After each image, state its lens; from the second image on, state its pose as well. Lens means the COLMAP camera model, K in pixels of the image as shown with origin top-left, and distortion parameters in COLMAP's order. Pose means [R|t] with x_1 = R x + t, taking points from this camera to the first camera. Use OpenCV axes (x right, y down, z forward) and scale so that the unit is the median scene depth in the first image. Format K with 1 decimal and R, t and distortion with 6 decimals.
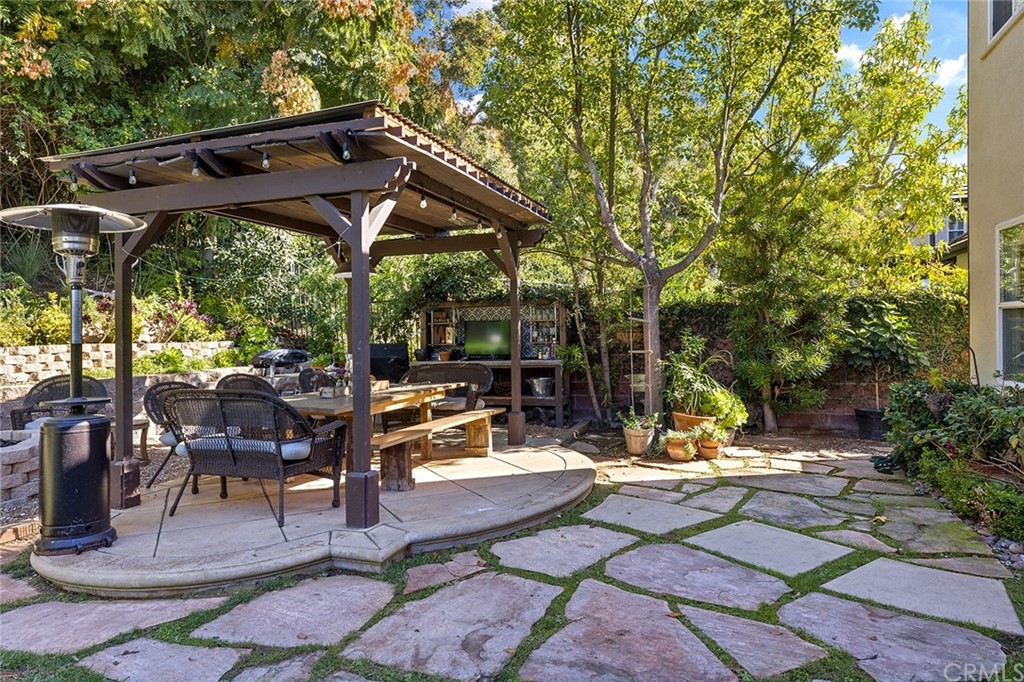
lens RADIAL K [[633.0, 0, 512.0], [0, 633.0, 341.0], [0, 0, 1]] dist [-0.001458, 0.000218]
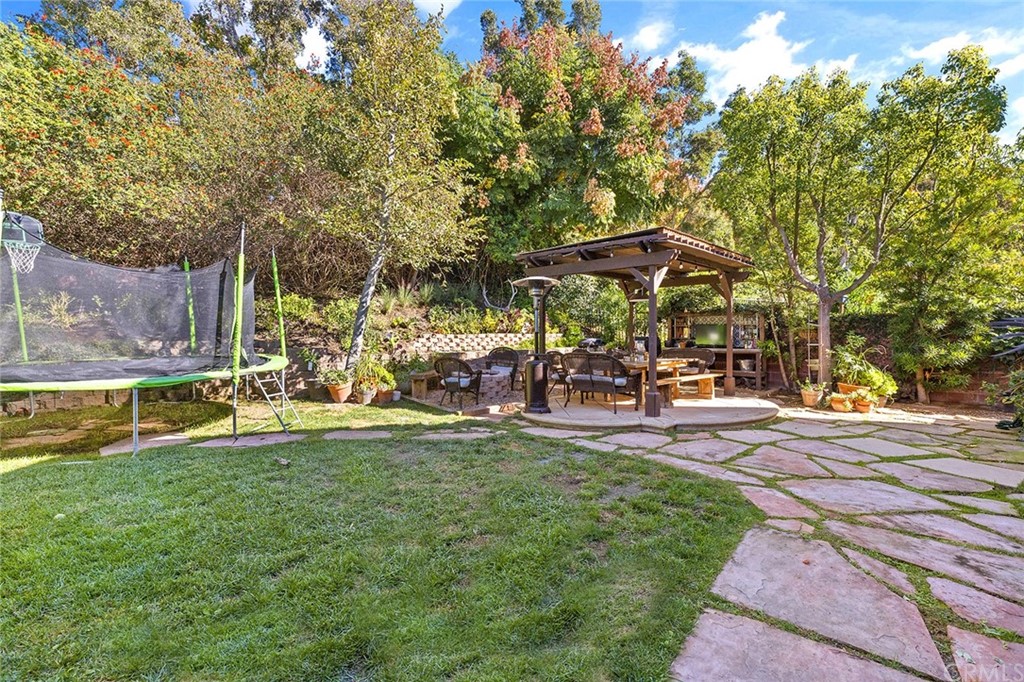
lens RADIAL K [[463.5, 0, 516.2], [0, 463.5, 331.0], [0, 0, 1]] dist [0.012307, 0.000150]
pose [[0.912473, 0.016691, -0.408797, -0.007639], [-0.022924, 0.999684, -0.010352, 0.011820], [0.408495, 0.018817, 0.912567, -0.393072]]
